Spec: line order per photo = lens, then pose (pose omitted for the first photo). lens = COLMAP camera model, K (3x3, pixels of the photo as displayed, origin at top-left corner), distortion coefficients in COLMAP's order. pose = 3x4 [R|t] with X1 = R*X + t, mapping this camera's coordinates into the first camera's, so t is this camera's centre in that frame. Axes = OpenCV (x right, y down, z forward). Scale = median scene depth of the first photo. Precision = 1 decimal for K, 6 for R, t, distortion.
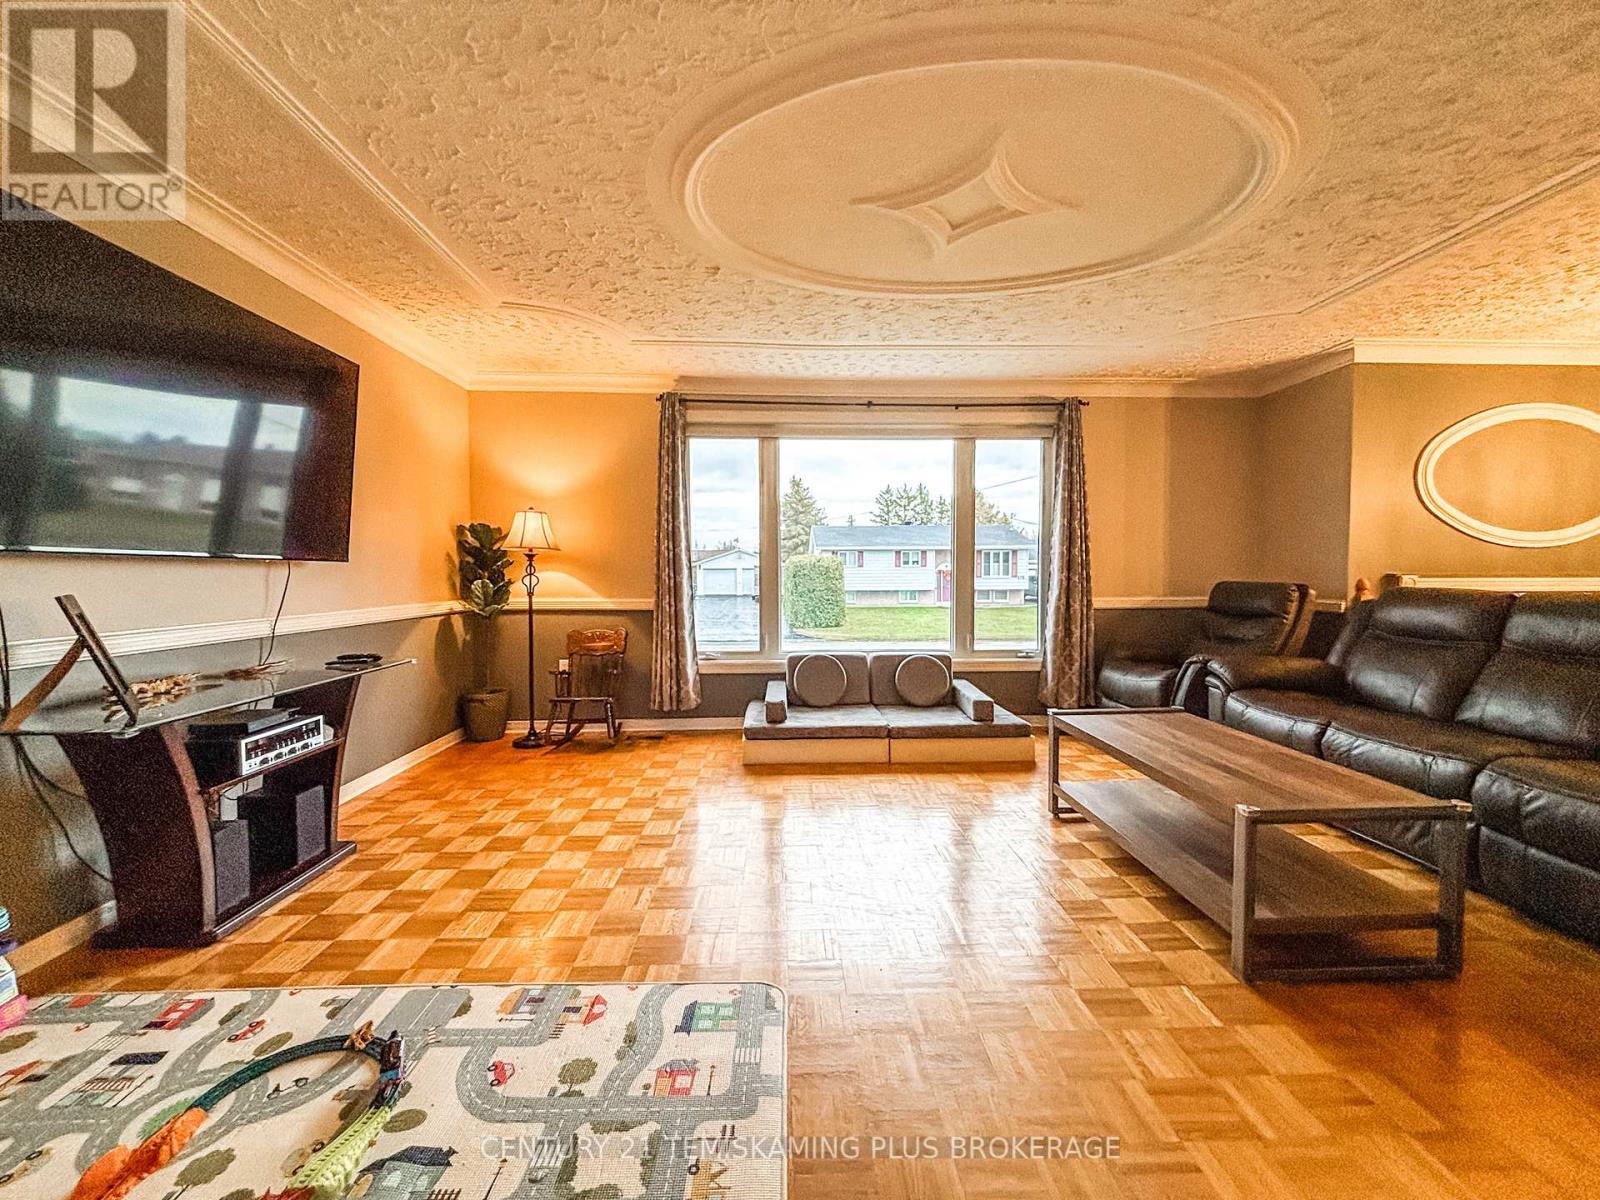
lens RADIAL K [[642.7, 0, 797.5], [0, 642.7, 600.6], [0, 0, 1]] dist [-0.000126, -0.001062]
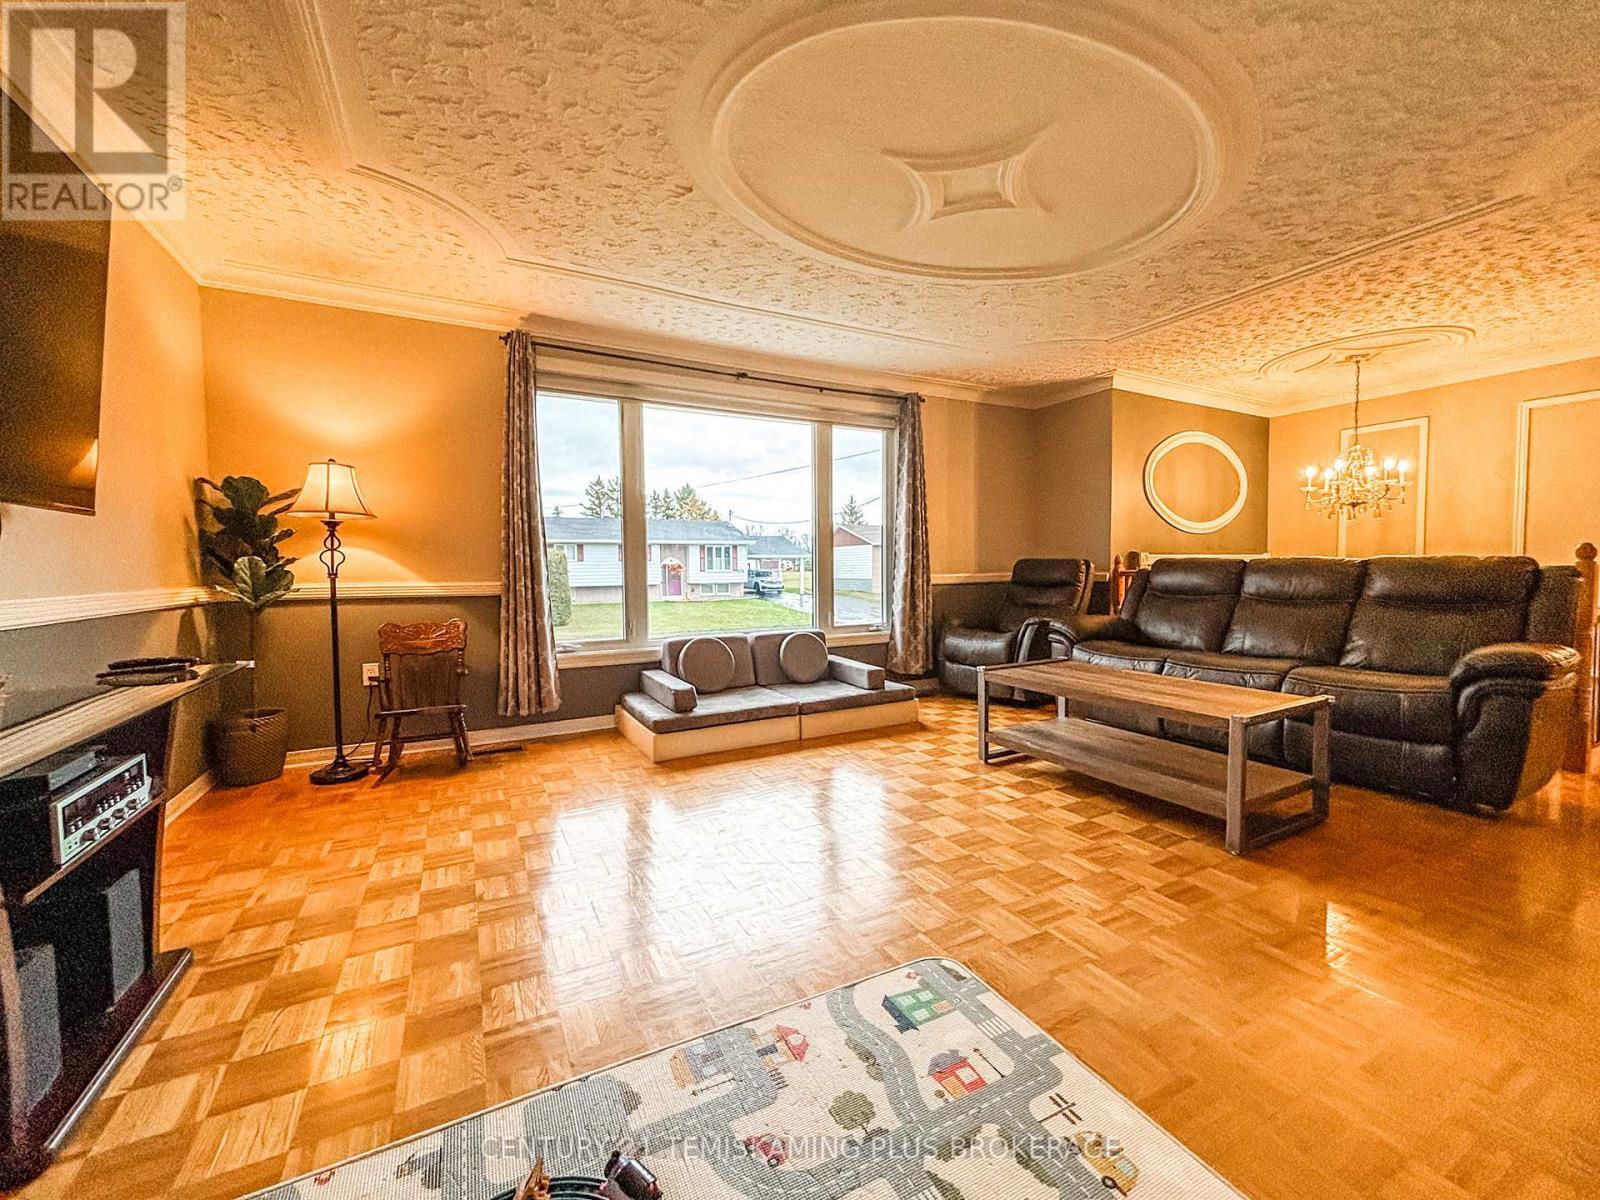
lens RADIAL K [[642.7, 0, 799.7], [0, 642.7, 600.1], [0, 0, 1]] dist [-0.000126, -0.001062]
pose [[0.899341, -0.028577, 0.436313, -0.261721], [0.026432, 0.999590, 0.010987, 0.024475], [-0.436448, 0.001651, 0.899728, 0.101546]]
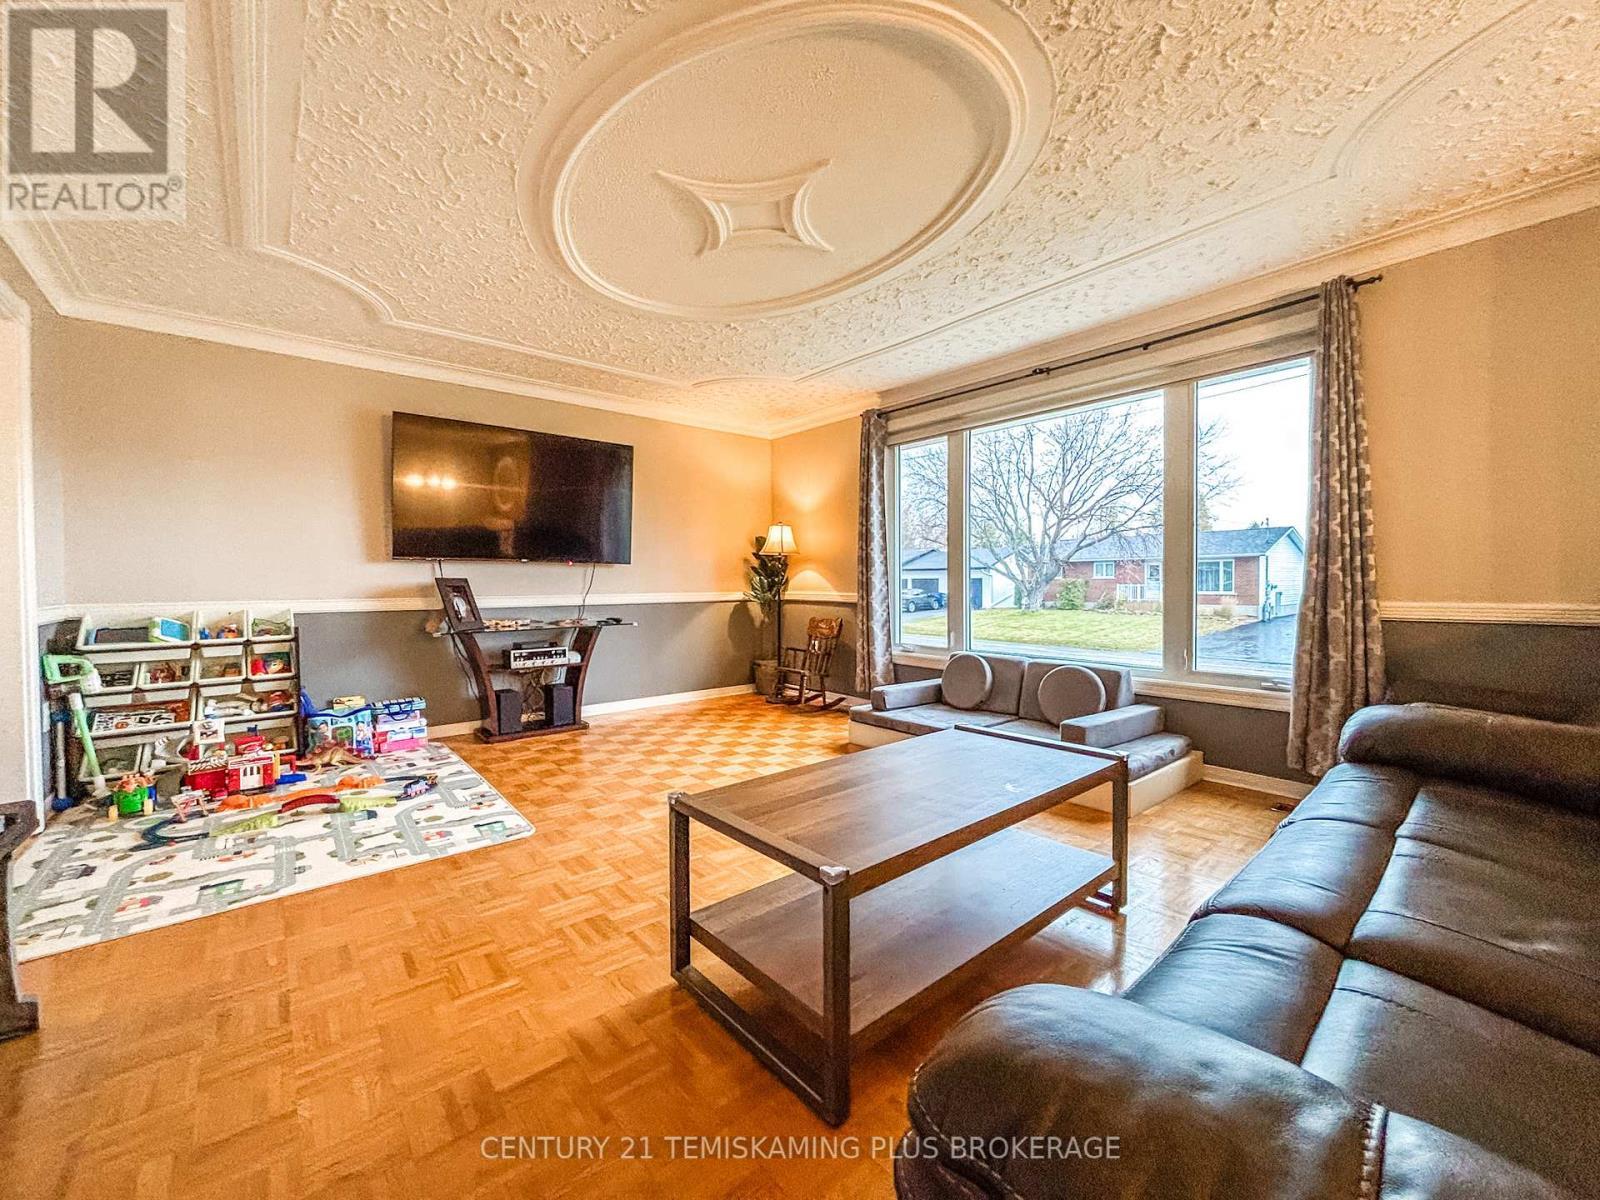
lens RADIAL K [[642.7, 0, 802.3], [0, 642.7, 601.7], [0, 0, 1]] dist [-0.000126, -0.001062]
pose [[0.616297, 0.023515, -0.787163, 0.660881], [-0.029741, 0.999536, 0.006574, 0.009254], [0.786952, 0.019359, 0.616710, 0.233648]]
